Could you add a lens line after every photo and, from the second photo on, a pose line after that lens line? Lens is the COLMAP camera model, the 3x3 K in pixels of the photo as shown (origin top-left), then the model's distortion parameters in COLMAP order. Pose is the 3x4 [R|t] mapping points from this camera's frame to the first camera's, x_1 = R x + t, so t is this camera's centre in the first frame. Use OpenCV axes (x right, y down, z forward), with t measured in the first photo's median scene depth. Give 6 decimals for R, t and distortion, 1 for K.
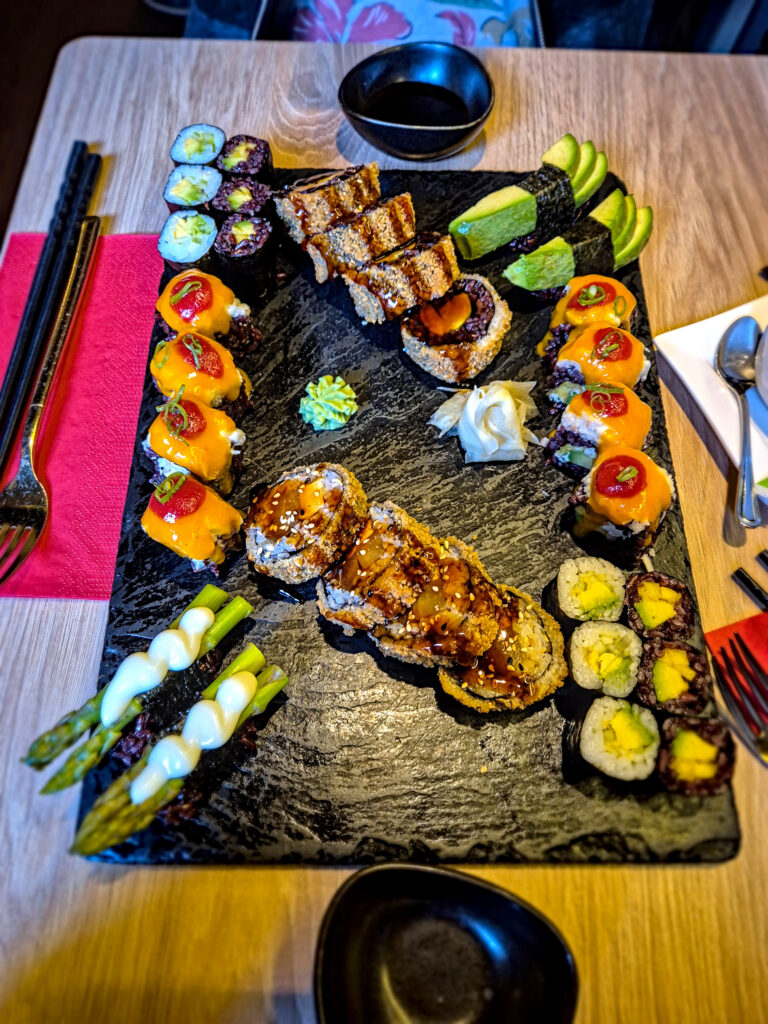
lens RADIAL K [[751.7, 0, 384.0], [0, 751.7, 512.0], [0, 0, 1]] dist [-0.041575, -0.000237]
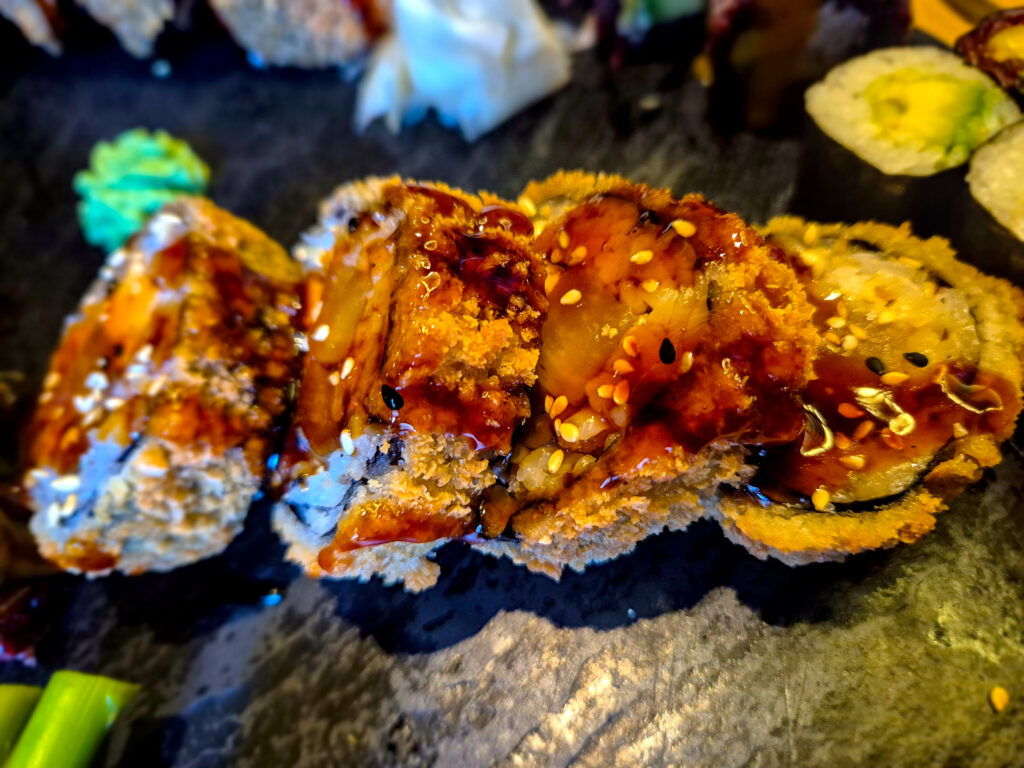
lens RADIAL K [[751.7, 0, 547.2], [0, 751.7, 383.1], [0, 0, 1]] dist [-0.041575, -0.000237]
pose [[0.832629, -0.520646, 0.188829, -0.020356], [0.546616, 0.827396, -0.128941, 0.172563], [-0.089104, 0.210578, 0.973508, 0.711487]]
